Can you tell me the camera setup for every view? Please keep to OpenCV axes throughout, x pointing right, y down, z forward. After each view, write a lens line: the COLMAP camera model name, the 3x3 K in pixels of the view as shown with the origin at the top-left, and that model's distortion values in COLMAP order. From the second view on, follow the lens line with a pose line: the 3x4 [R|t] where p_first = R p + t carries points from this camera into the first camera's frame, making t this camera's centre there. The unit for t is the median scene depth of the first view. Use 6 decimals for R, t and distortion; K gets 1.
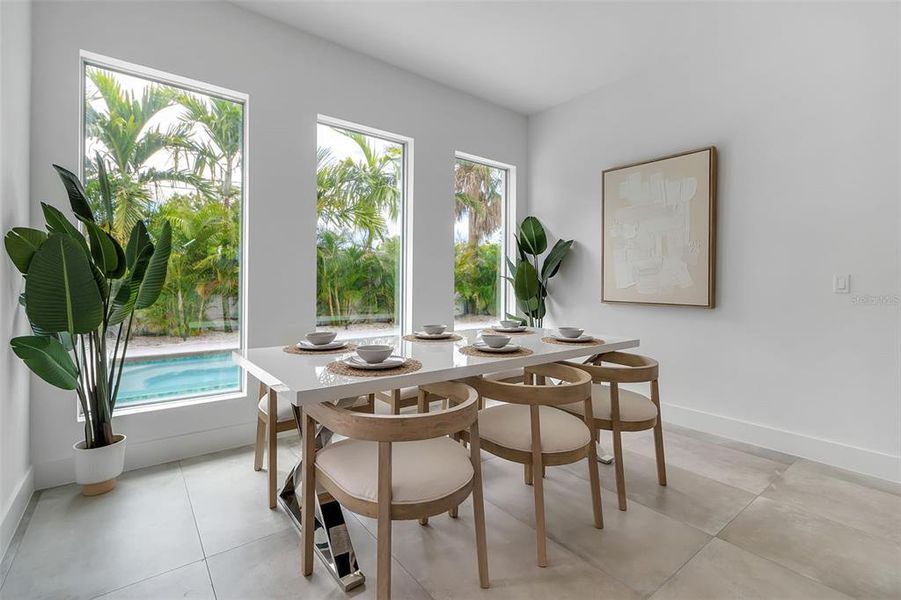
lens RADIAL K [[411.0, 0, 454.4], [0, 411.0, 283.8], [0, 0, 1]] dist [0.004703, 0.000250]
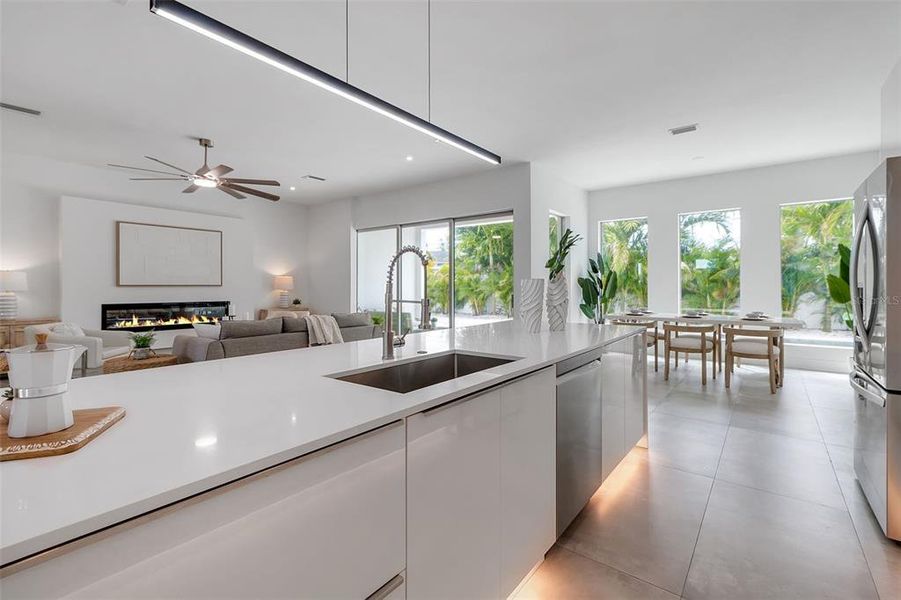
lens RADIAL K [[411.0, 0, 454.4], [0, 411.0, 283.8], [0, 0, 1]] dist [0.004703, 0.000250]
pose [[0.246858, -0.014227, -0.968947, 1.108393], [0.003344, 0.999899, -0.013829, -0.006720], [0.969046, 0.000174, 0.246880, -0.521409]]
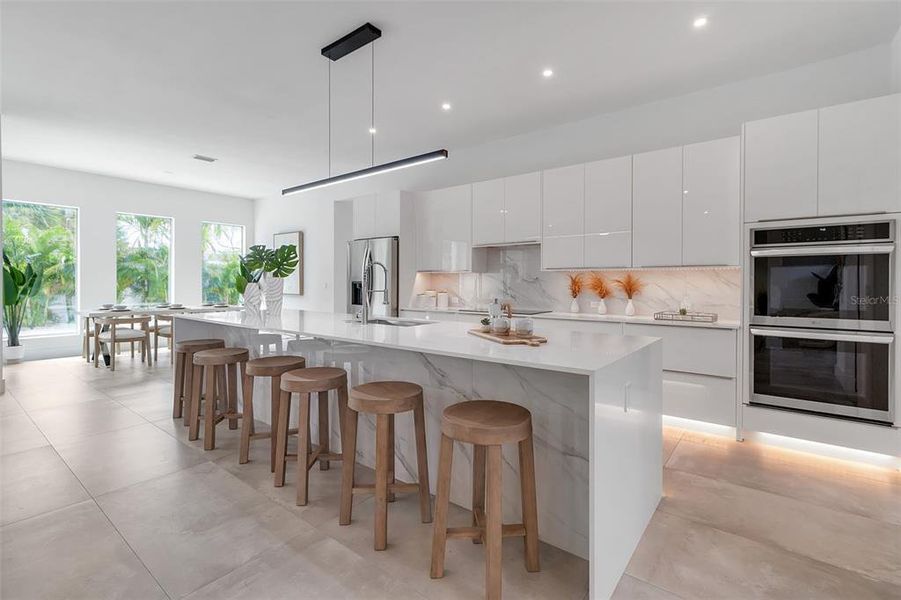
lens RADIAL K [[411.0, 0, 454.4], [0, 411.0, 283.8], [0, 0, 1]] dist [0.004703, 0.000250]
pose [[0.970589, -0.006873, 0.240645, 0.677209], [0.005954, 0.999972, 0.004547, -0.010546], [-0.240669, -0.002981, 0.970603, -1.209653]]
